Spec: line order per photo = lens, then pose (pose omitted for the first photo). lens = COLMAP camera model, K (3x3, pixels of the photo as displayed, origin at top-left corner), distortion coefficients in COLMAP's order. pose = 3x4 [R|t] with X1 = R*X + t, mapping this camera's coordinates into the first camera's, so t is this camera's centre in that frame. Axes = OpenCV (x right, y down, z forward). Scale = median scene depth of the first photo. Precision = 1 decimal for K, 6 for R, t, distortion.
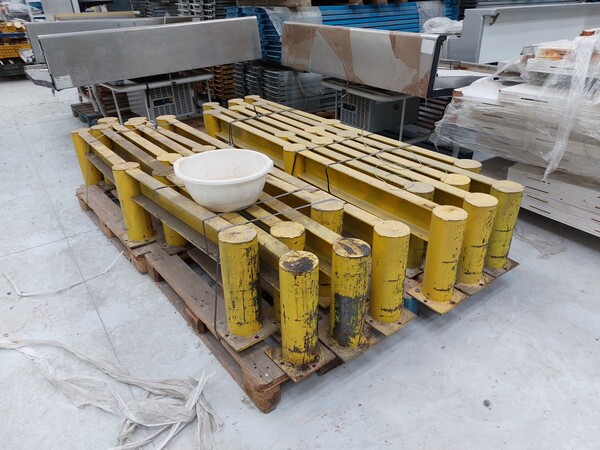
lens RADIAL K [[432.1, 0, 300.0], [0, 432.1, 225.0], [0, 0, 1]] dist [0.011115, -0.000688]
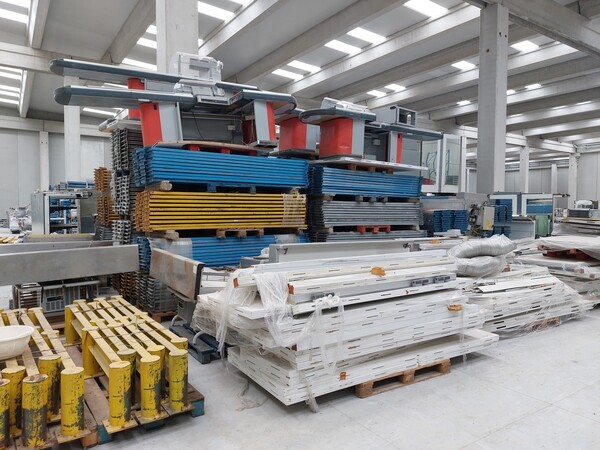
lens RADIAL K [[432.1, 0, 300.0], [0, 432.1, 225.0], [0, 0, 1]] dist [0.011115, -0.000688]
pose [[0.999185, 0.021762, -0.034002, 0.809369], [-0.034616, 0.895227, -0.444264, 0.157962], [0.020771, 0.445079, 0.895250, -0.556271]]
